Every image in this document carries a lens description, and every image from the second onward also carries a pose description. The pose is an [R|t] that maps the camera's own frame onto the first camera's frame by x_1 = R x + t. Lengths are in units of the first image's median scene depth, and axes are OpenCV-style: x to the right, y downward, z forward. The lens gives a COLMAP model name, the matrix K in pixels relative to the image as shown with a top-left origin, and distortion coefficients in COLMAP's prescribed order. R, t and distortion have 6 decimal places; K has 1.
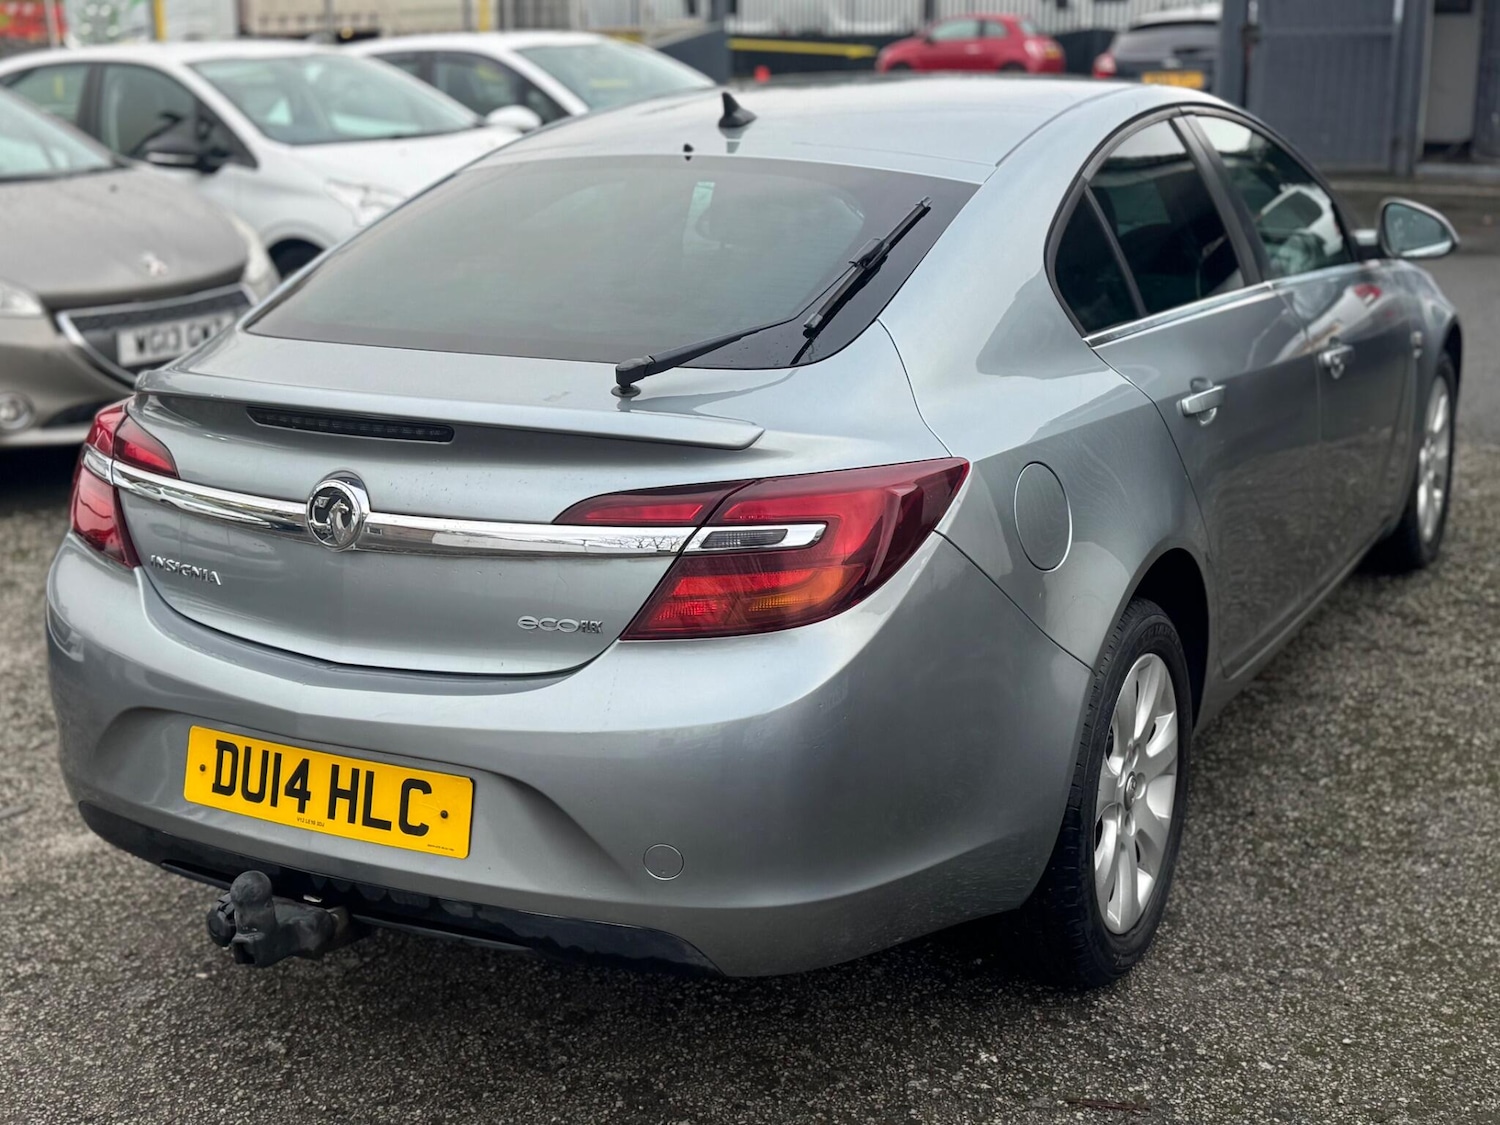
lens RADIAL K [[1846.8, 0, 716.3], [0, 1846.8, 479.8], [0, 0, 1]] dist [0.199300, -0.442146]
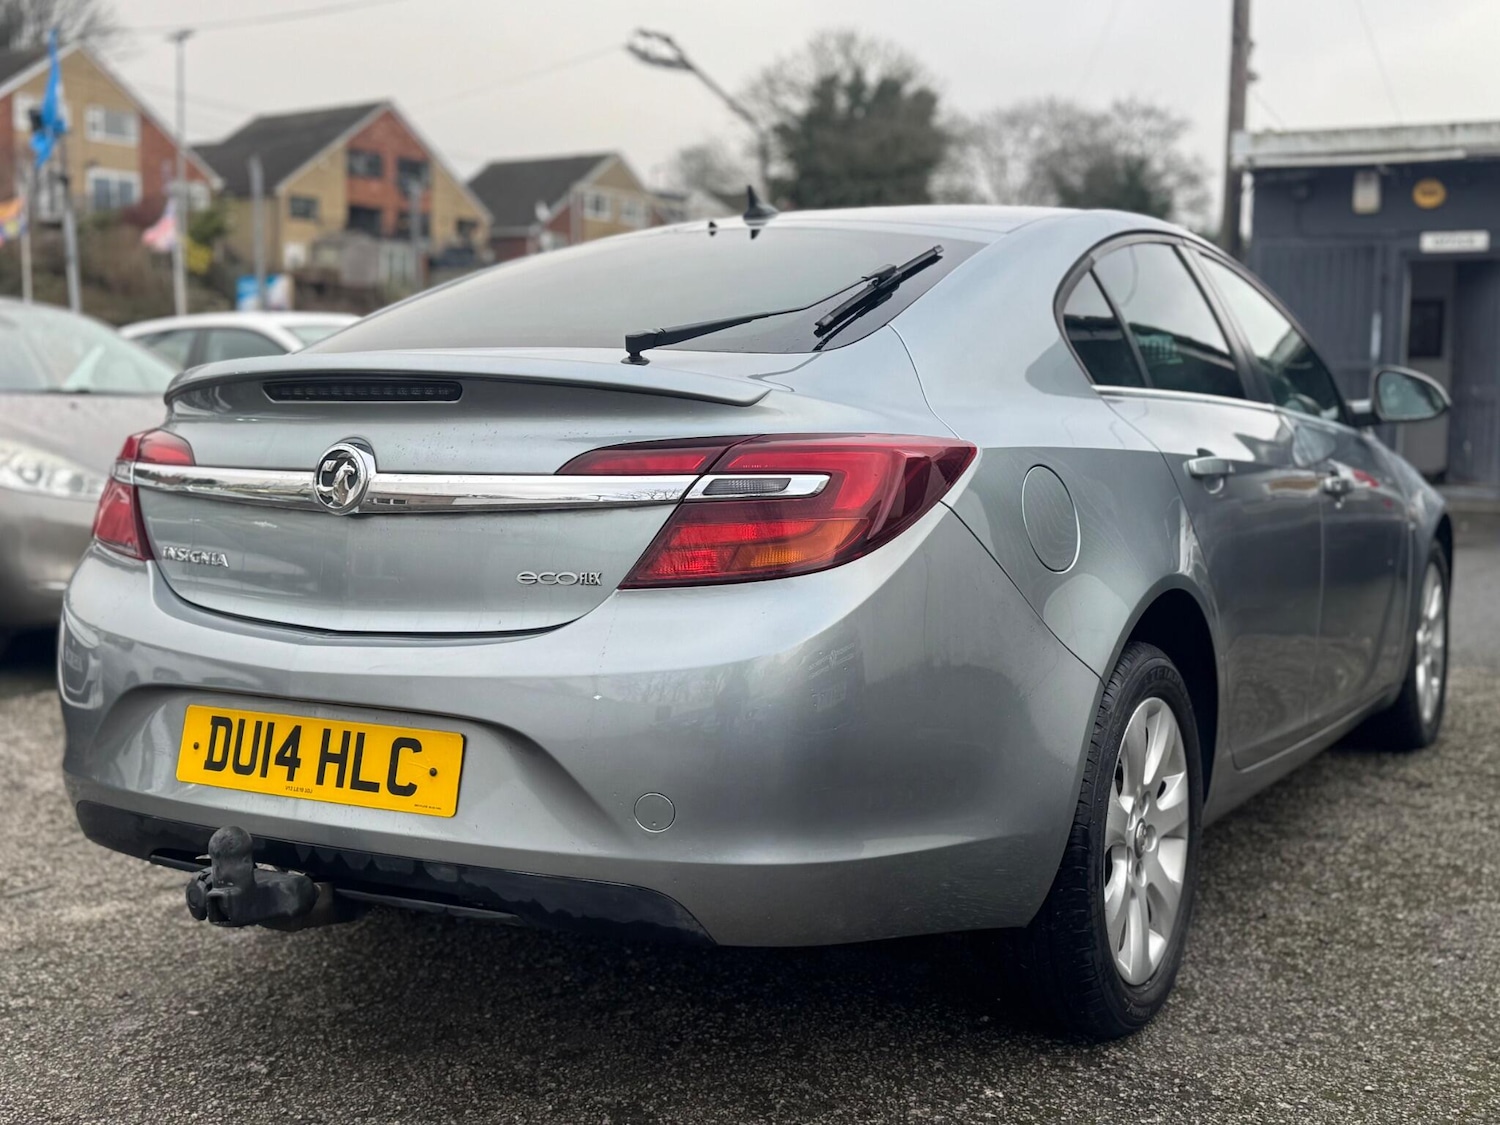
lens RADIAL K [[1676.4, 0, 728.1], [0, 1676.4, 546.2], [0, 0, 1]] dist [0.186317, -0.408447]
pose [[0.999493, 0.024836, -0.019946, 0.017643], [-0.027457, 0.989176, -0.144145, 0.143232], [0.016150, 0.144620, 0.989355, 0.086070]]
